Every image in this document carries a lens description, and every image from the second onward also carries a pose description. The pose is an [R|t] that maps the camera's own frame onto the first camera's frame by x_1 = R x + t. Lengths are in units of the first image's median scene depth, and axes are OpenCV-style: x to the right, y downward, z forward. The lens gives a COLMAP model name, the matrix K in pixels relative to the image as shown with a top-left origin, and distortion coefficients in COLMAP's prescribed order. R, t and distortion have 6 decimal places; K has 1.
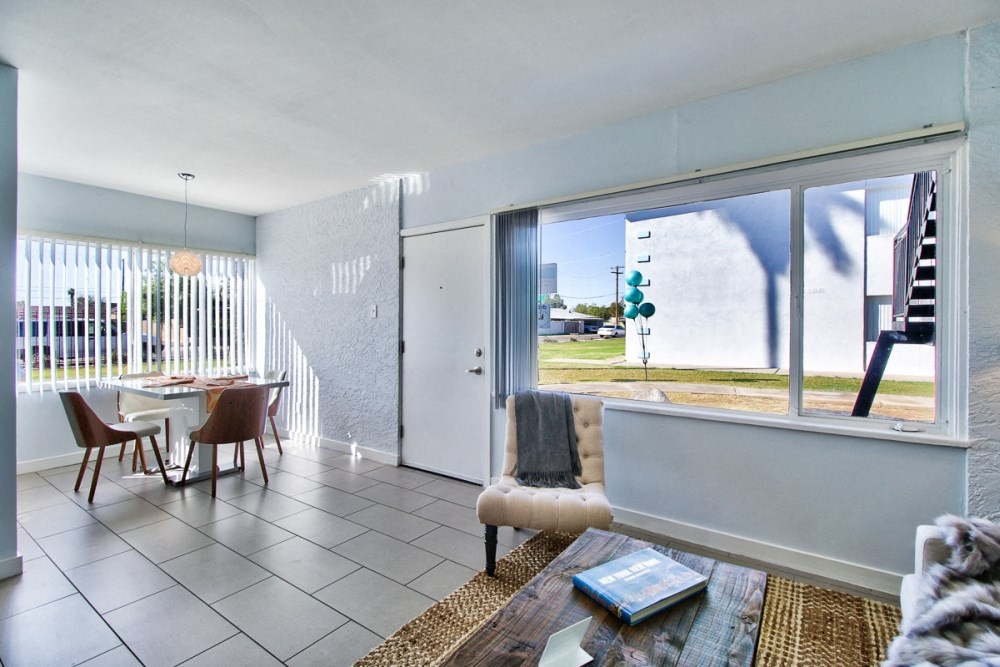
lens RADIAL K [[459.1, 0, 502.3], [0, 459.1, 329.6], [0, 0, 1]] dist [0.005323, -0.000980]
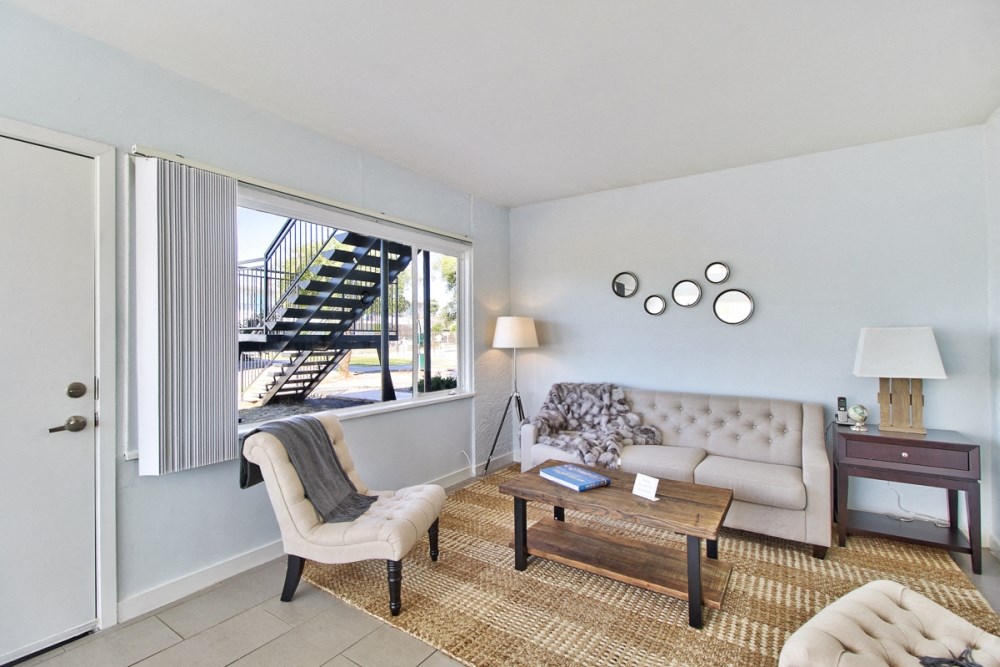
lens RADIAL K [[459.1, 0, 499.9], [0, 459.1, 331.7], [0, 0, 1]] dist [0.005323, -0.000980]
pose [[-0.020960, 0.008755, 0.999742, -0.816965], [0.010130, 0.999912, -0.008544, -0.011120], [-0.999729, 0.009948, -0.021047, 0.708289]]
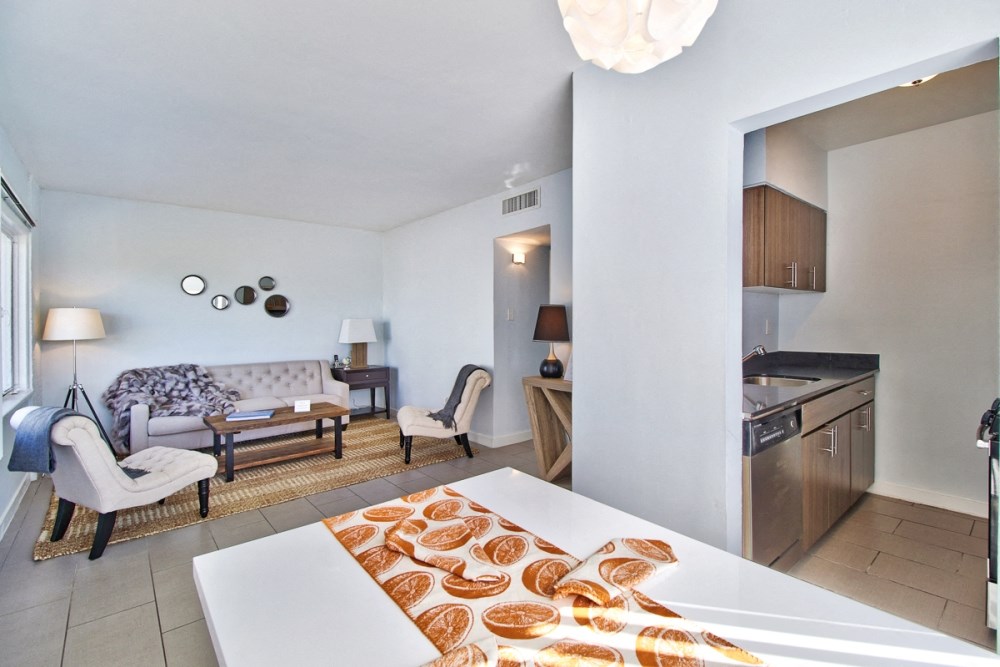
lens RADIAL K [[459.1, 0, 498.7], [0, 459.1, 334.4], [0, 0, 1]] dist [0.005323, -0.000980]
pose [[-0.967054, 0.006632, 0.254487, -1.034270], [0.016716, 0.999157, 0.037484, -0.021052], [-0.254024, 0.040503, -0.966350, 1.820050]]
